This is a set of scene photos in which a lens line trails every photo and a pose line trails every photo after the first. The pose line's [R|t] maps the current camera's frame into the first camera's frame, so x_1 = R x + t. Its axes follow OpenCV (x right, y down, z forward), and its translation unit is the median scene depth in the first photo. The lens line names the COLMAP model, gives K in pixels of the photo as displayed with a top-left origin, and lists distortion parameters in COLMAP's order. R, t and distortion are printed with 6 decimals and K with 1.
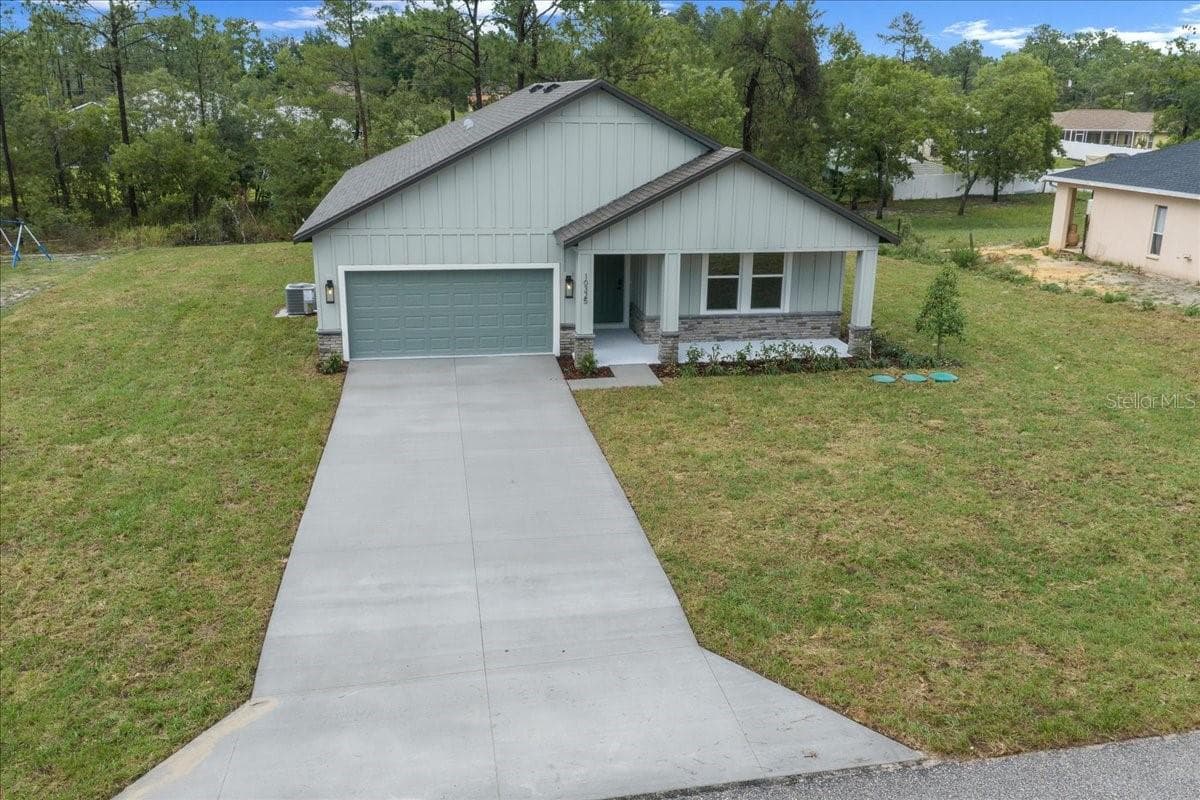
lens RADIAL K [[1035.2, 0, 600.0], [0, 1035.2, 400.0], [0, 0, 1]] dist [0.008272, 0.000009]
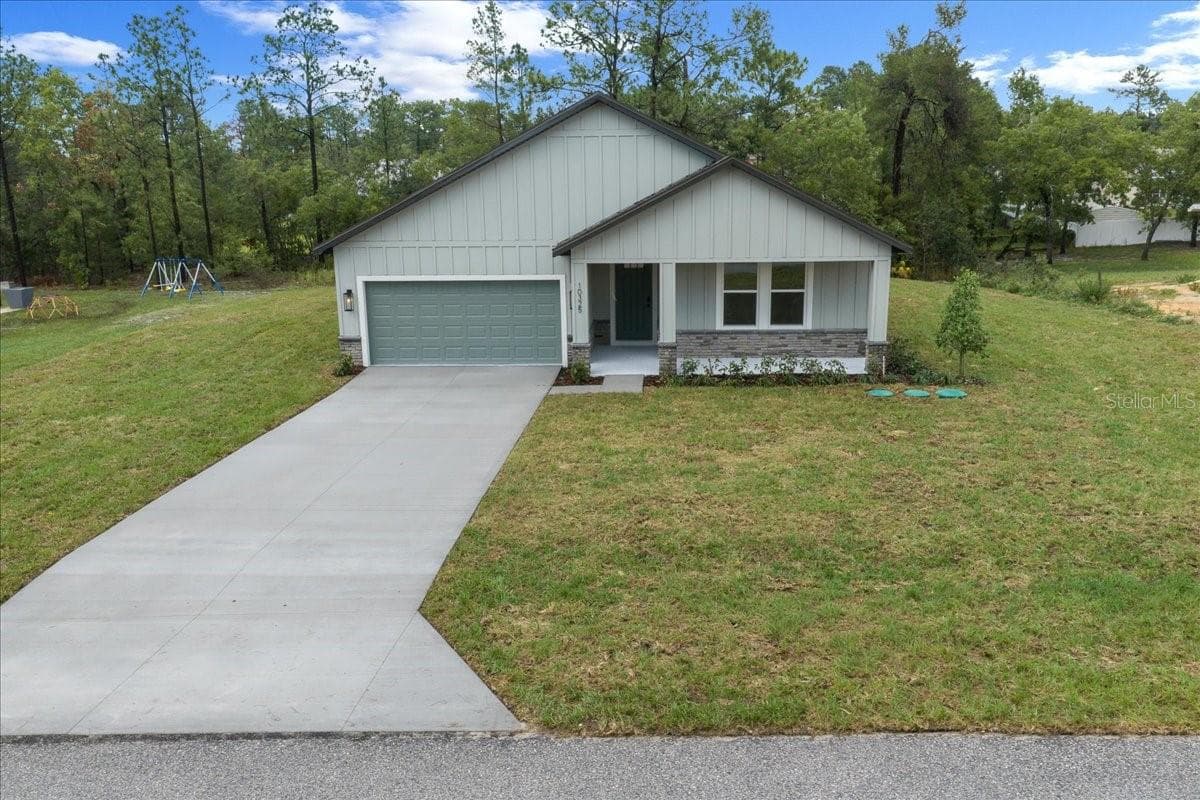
lens RADIAL K [[993.9, 0, 600.0], [0, 993.9, 400.0], [0, 0, 1]] dist [0.011422, 0.000294]
pose [[0.974137, 0.026108, -0.224446, 0.217467], [-0.038865, 0.997859, -0.052608, 0.040822], [0.222592, 0.059970, 0.973065, 0.065070]]
